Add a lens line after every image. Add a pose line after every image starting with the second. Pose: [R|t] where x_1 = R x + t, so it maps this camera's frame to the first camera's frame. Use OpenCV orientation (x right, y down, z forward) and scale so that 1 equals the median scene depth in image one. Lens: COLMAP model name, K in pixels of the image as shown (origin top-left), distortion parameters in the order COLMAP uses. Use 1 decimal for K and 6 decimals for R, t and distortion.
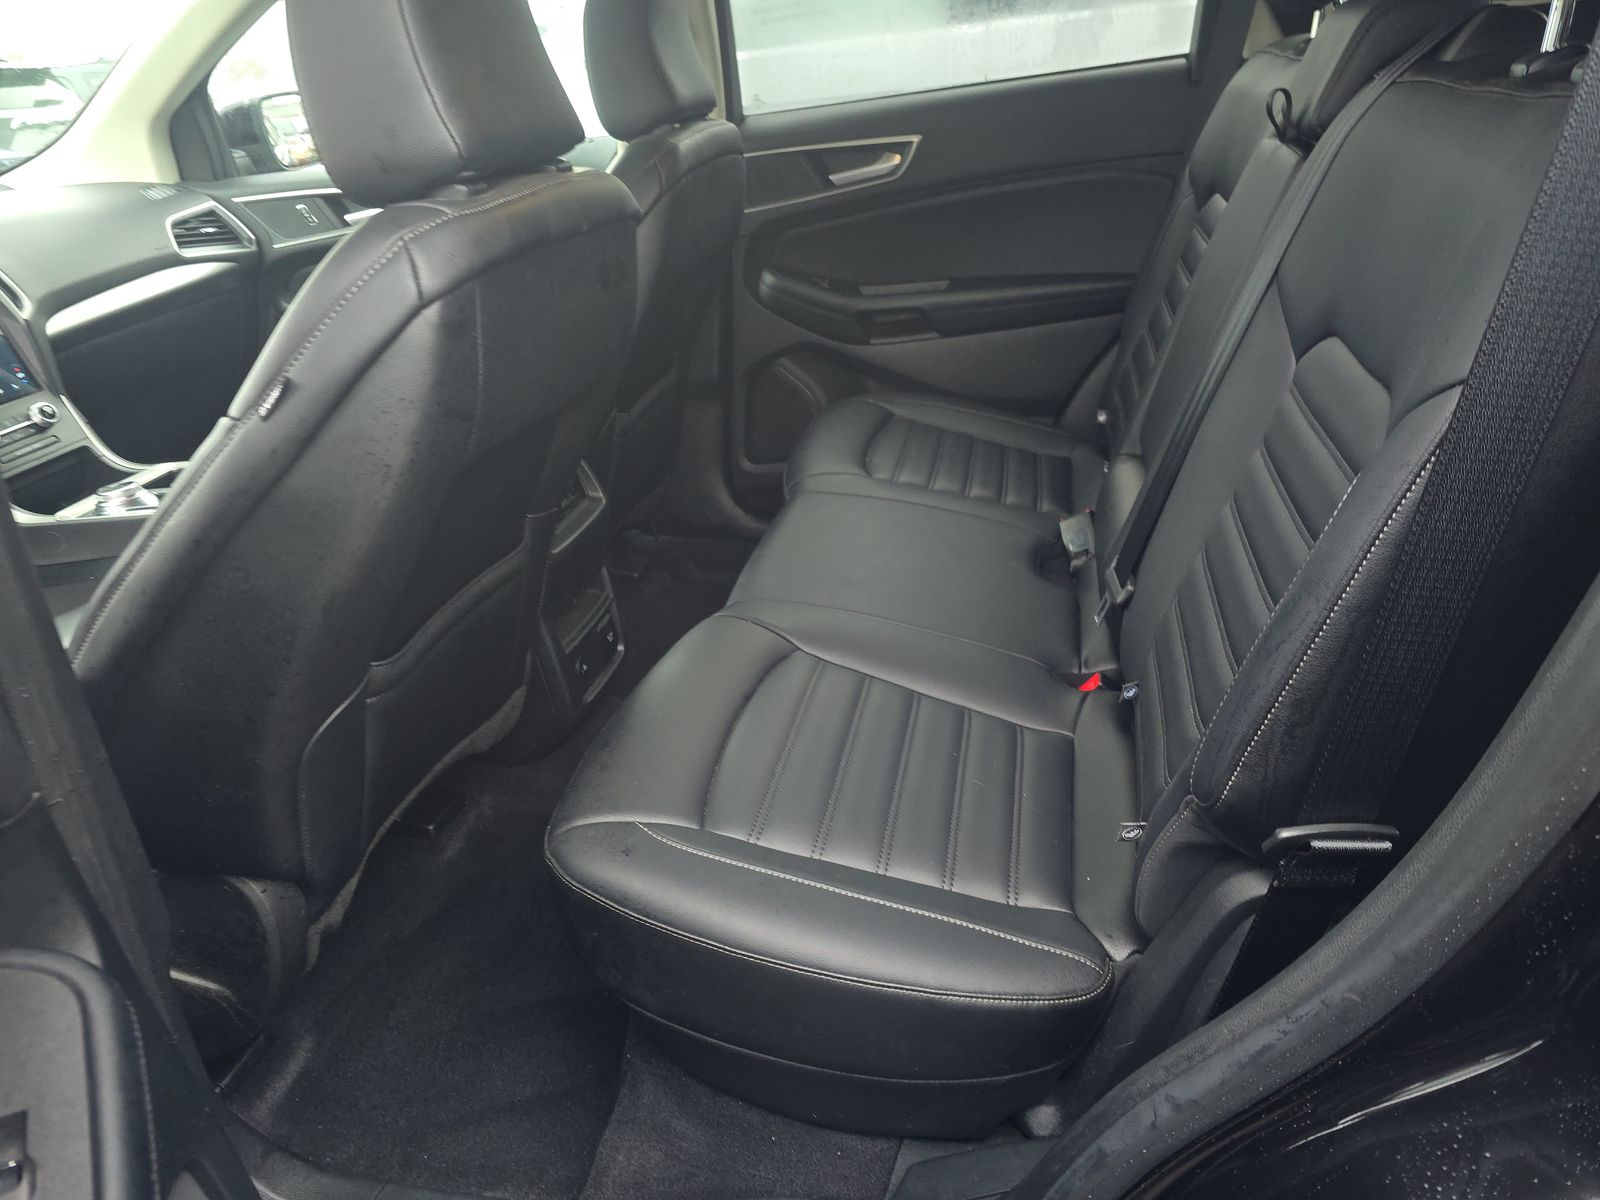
lens RADIAL K [[1059.9, 0, 798.9], [0, 1059.9, 607.8], [0, 0, 1]] dist [0.042987, -0.055777]
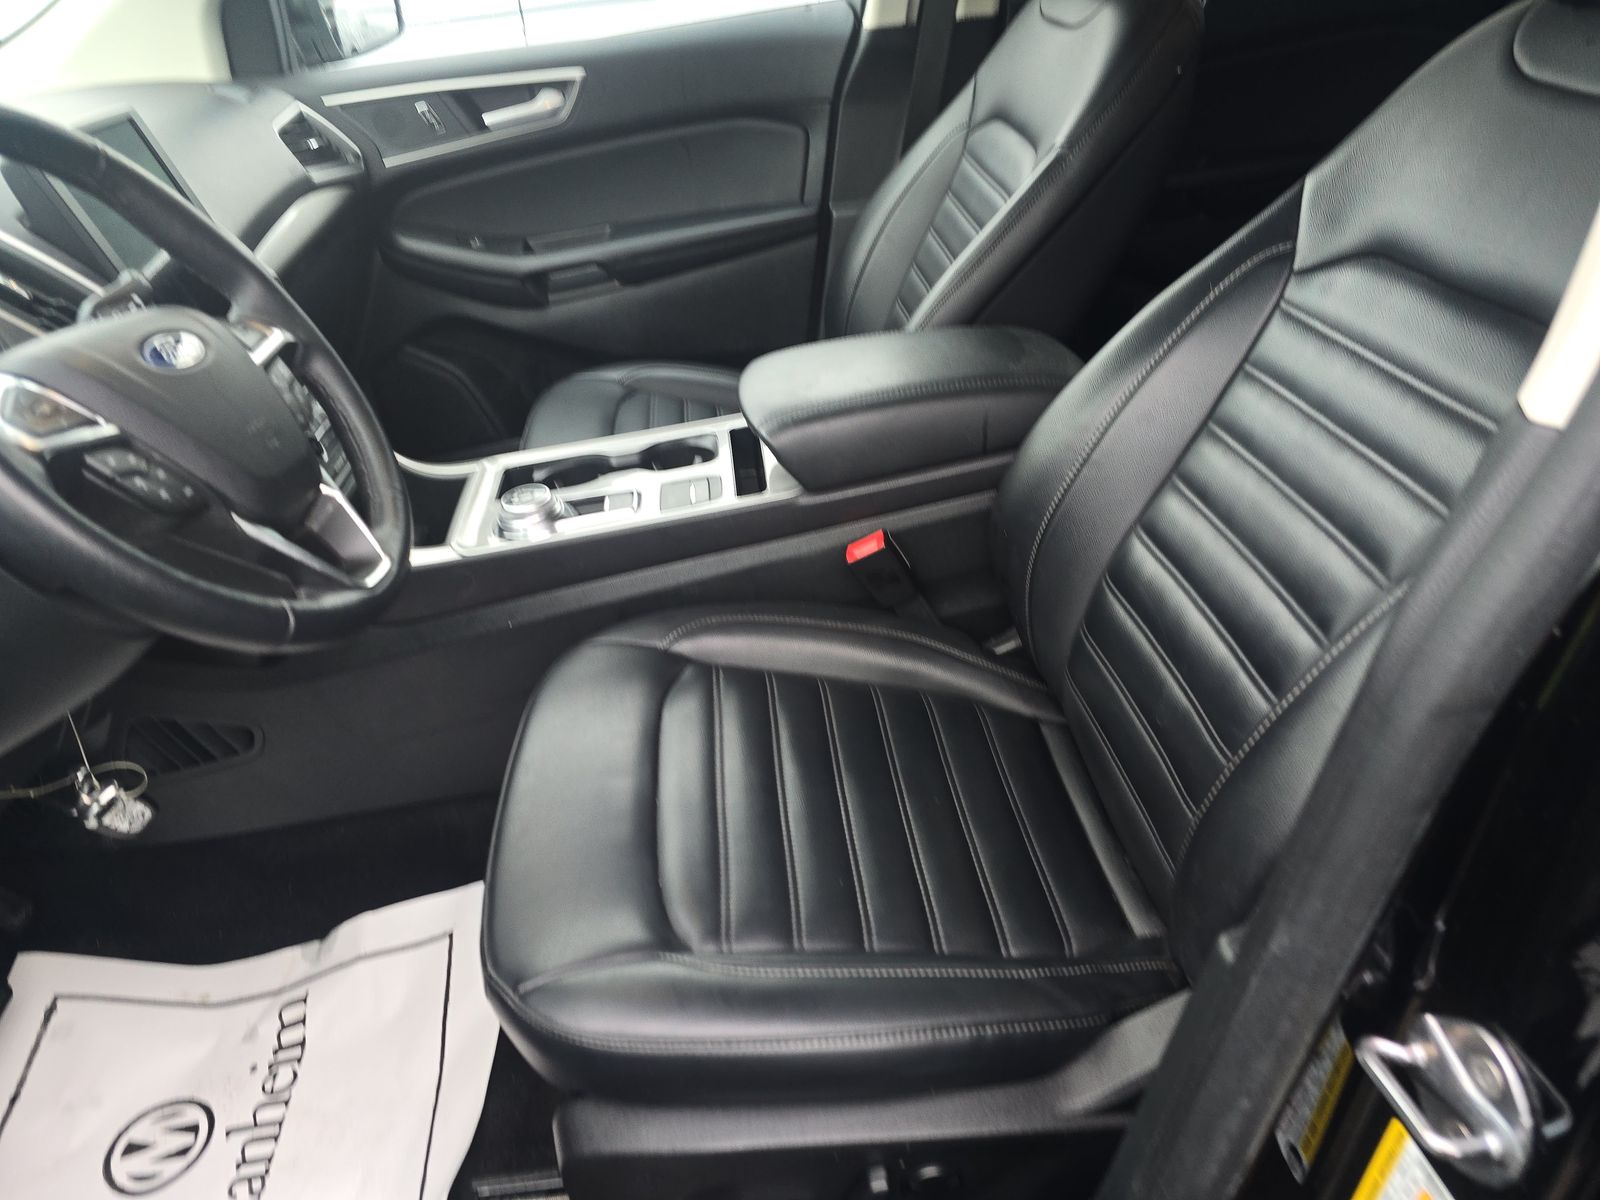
lens RADIAL K [[1064.5, 0, 800.0], [0, 1064.5, 600.0], [0, 0, 1]] dist [0.028271, -0.041802]
pose [[0.952629, -0.143471, 0.268169, -0.464793], [0.124048, 0.988356, 0.088114, -0.066159], [-0.277689, -0.050674, 0.959334, 0.185161]]
